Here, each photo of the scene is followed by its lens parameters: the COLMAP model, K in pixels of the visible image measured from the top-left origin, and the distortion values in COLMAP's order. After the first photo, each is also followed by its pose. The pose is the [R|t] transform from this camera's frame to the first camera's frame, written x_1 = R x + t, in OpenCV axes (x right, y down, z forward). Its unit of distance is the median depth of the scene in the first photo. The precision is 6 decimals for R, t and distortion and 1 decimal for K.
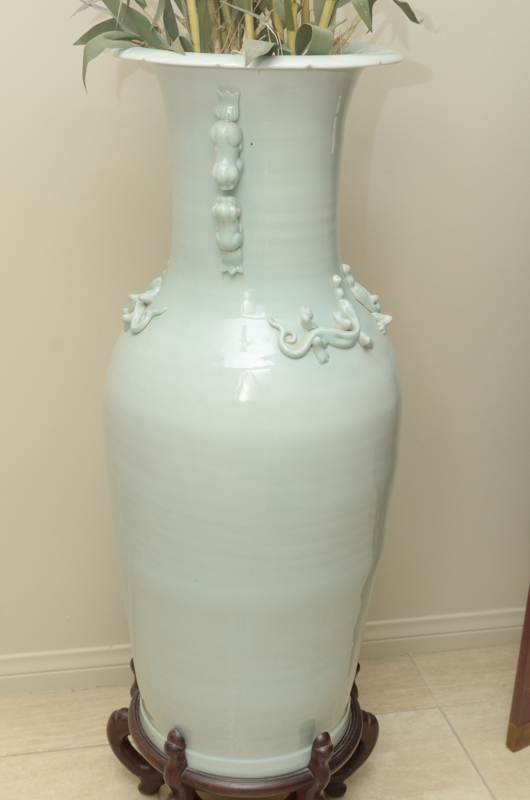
lens RADIAL K [[1101.4, 0, 269.3], [0, 1101.4, 400.5], [0, 0, 1]] dist [-0.033276, 0.000000]
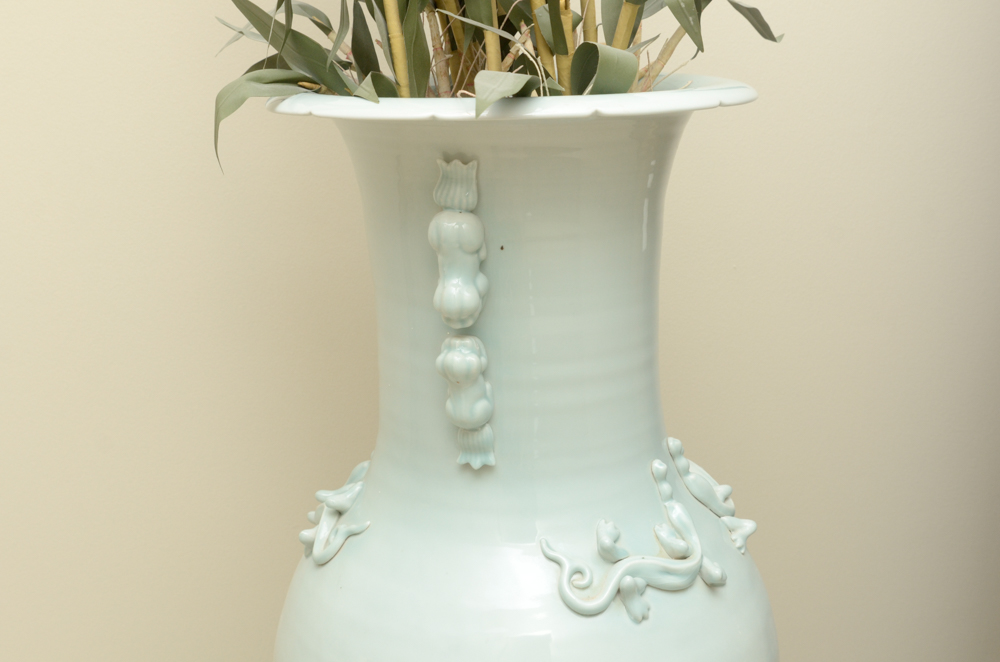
lens RADIAL K [[1376.8, 0, 496.5], [0, 1376.8, 331.9], [0, 0, 1]] dist [-0.033276, 0.000000]
pose [[0.997837, -0.029401, -0.058795, 0.021363], [0.020676, 0.989384, -0.143847, -0.081732], [0.062400, 0.142320, 0.987852, 0.277095]]
